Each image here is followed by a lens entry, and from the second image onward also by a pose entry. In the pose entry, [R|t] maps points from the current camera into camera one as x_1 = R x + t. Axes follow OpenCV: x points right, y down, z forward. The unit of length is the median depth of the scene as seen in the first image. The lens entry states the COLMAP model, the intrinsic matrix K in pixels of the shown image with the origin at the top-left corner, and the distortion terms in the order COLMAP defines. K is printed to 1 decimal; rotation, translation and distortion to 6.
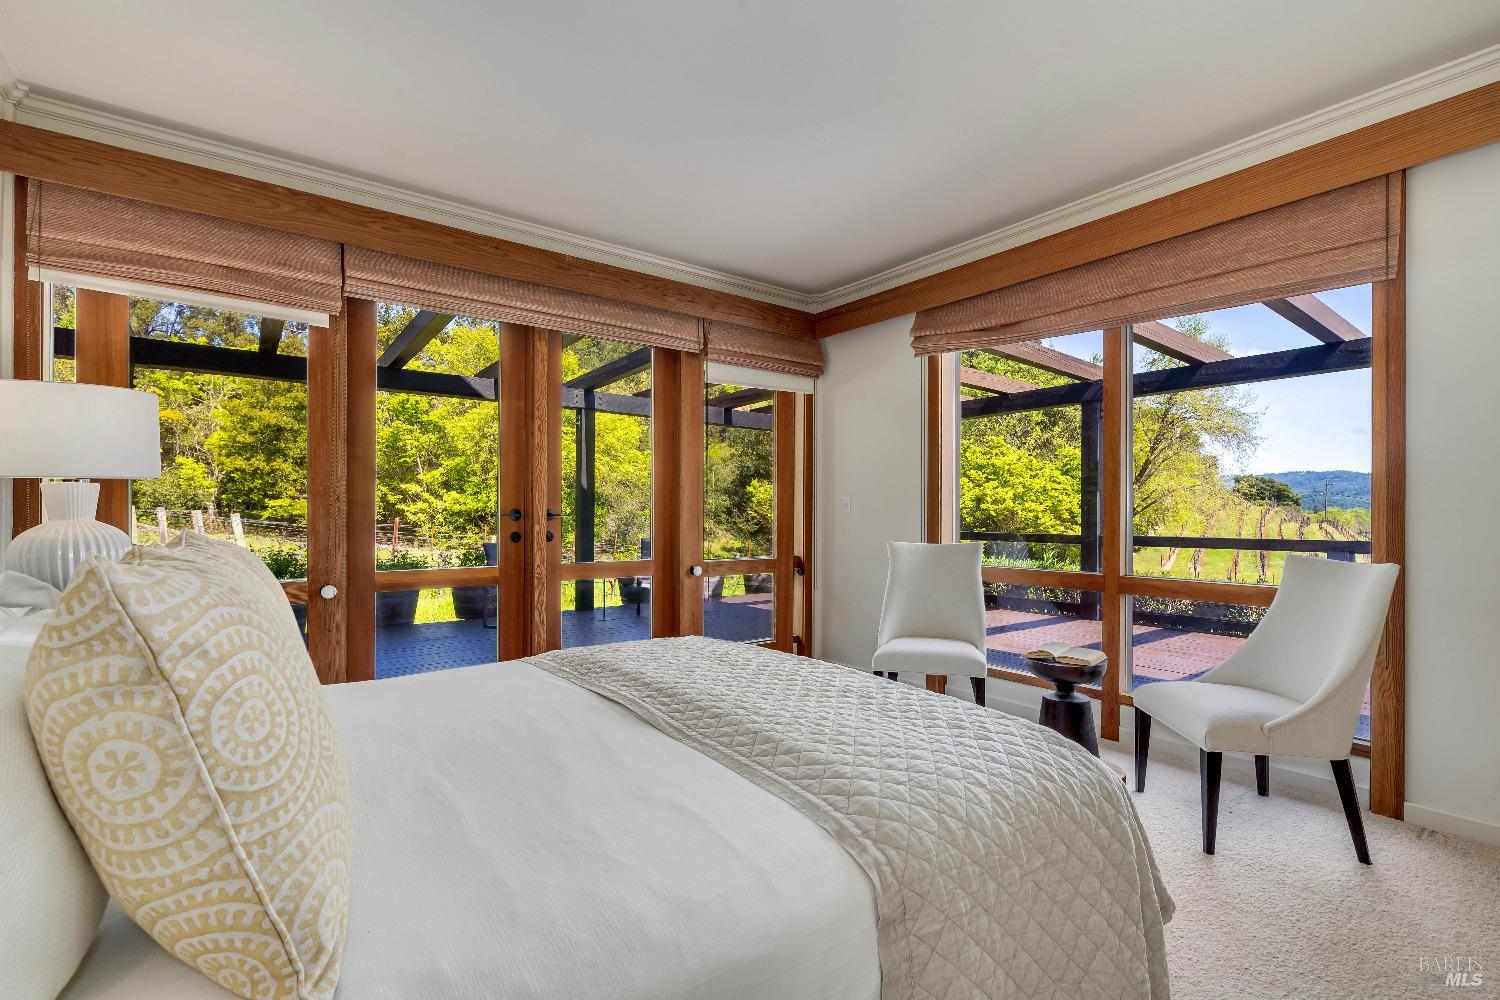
lens RADIAL K [[683.2, 0, 740.3], [0, 683.2, 510.2], [0, 0, 1]] dist [-0.003530, 0.000608]
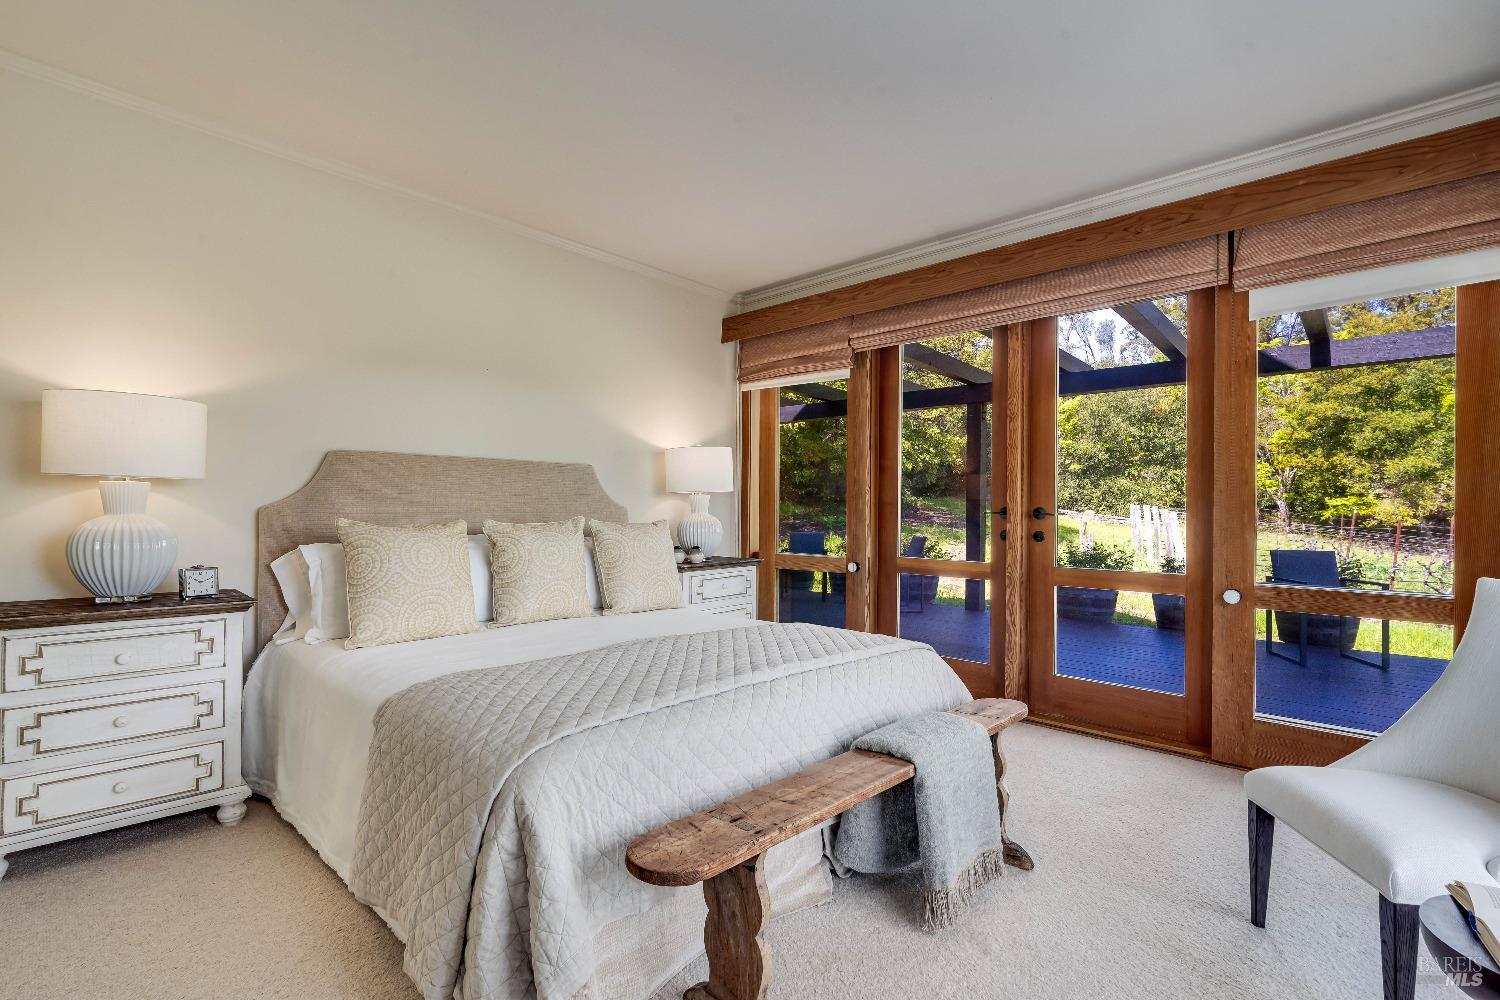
lens RADIAL K [[683.2, 0, 746.4], [0, 683.2, 500.0], [0, 0, 1]] dist [-0.003530, 0.000608]
pose [[0.170465, -0.009598, -0.985317, 0.086017], [-0.003626, 0.999940, -0.010368, -0.000064], [0.985357, 0.005340, 0.170420, 0.063770]]
